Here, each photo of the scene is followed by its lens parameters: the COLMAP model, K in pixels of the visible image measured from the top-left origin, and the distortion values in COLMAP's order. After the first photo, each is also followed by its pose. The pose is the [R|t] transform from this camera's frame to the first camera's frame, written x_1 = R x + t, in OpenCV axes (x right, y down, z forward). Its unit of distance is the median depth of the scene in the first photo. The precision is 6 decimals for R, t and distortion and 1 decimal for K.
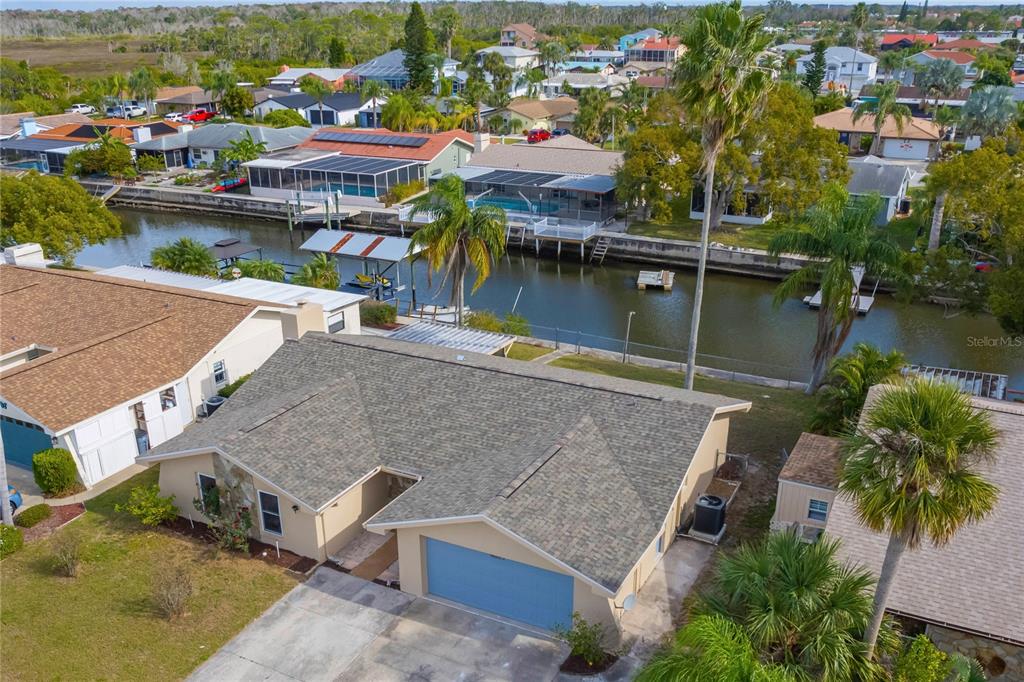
lens RADIAL K [[926.3, 0, 505.9], [0, 926.3, 441.2], [0, 0, 1]] dist [-0.073303, 0.061959]
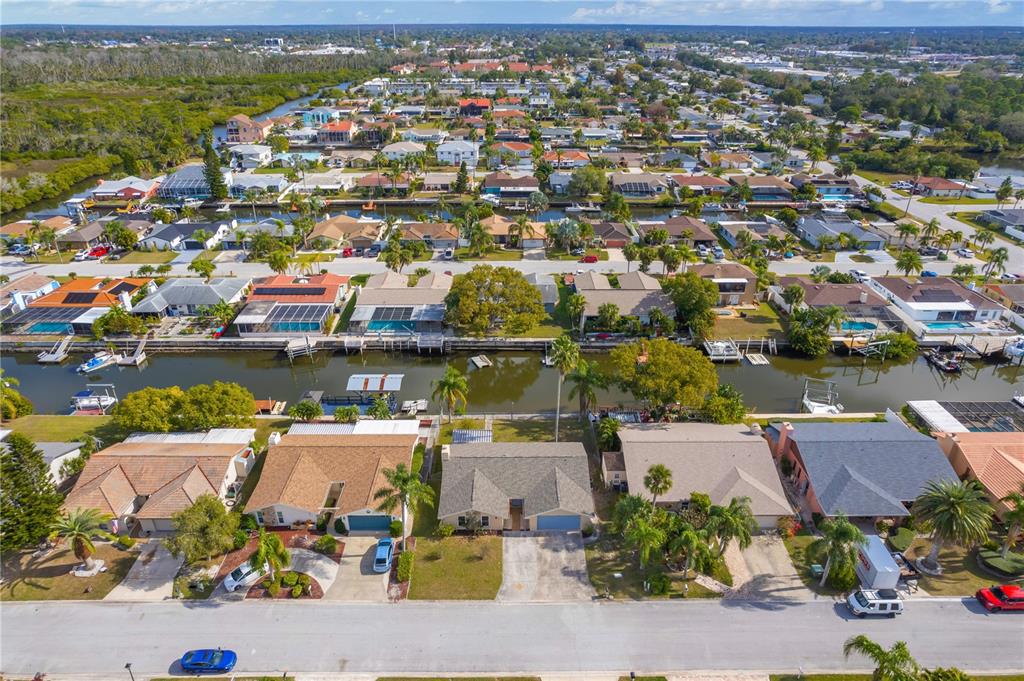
lens RADIAL K [[657.0, 0, 515.4], [0, 657.0, 336.2], [0, 0, 1]] dist [-0.067136, 0.064087]
pose [[0.882547, -0.198728, 0.426166, -0.450027], [0.195695, 0.979316, 0.051405, -0.298022], [-0.427567, 0.038031, 0.903183, -0.544006]]
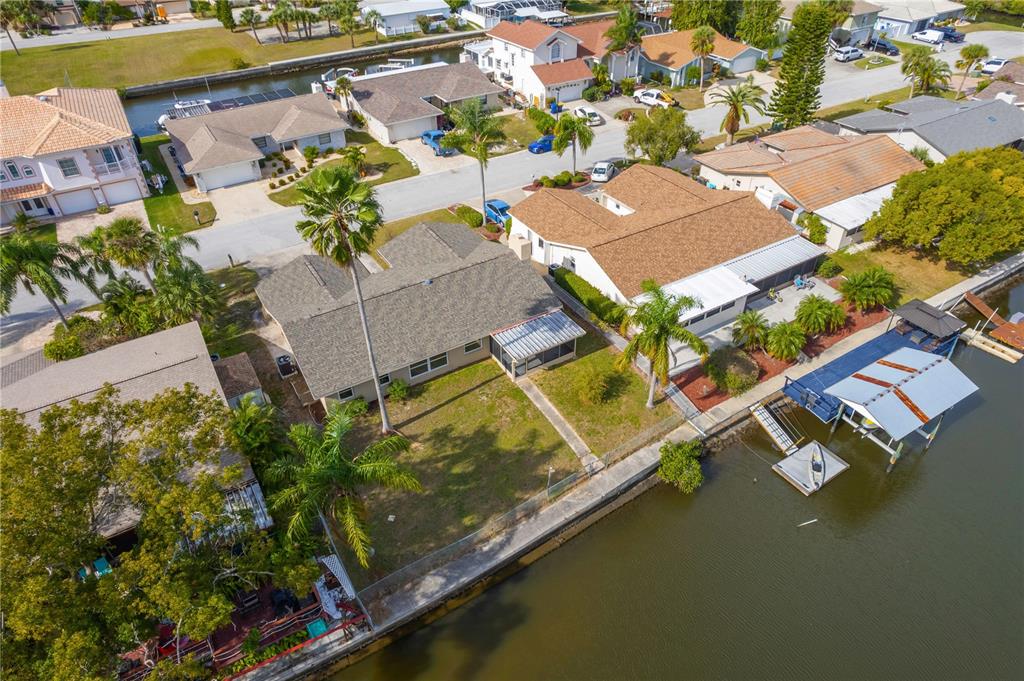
lens RADIAL K [[653.0, 0, 514.6], [0, 653.0, 340.7], [0, 0, 1]] dist [-0.066719, 0.058585]
pose [[-0.513164, 0.532933, -0.672789, 0.378517], [-0.352037, 0.584209, 0.731279, -0.491462], [0.782772, 0.612113, -0.112183, 0.655998]]
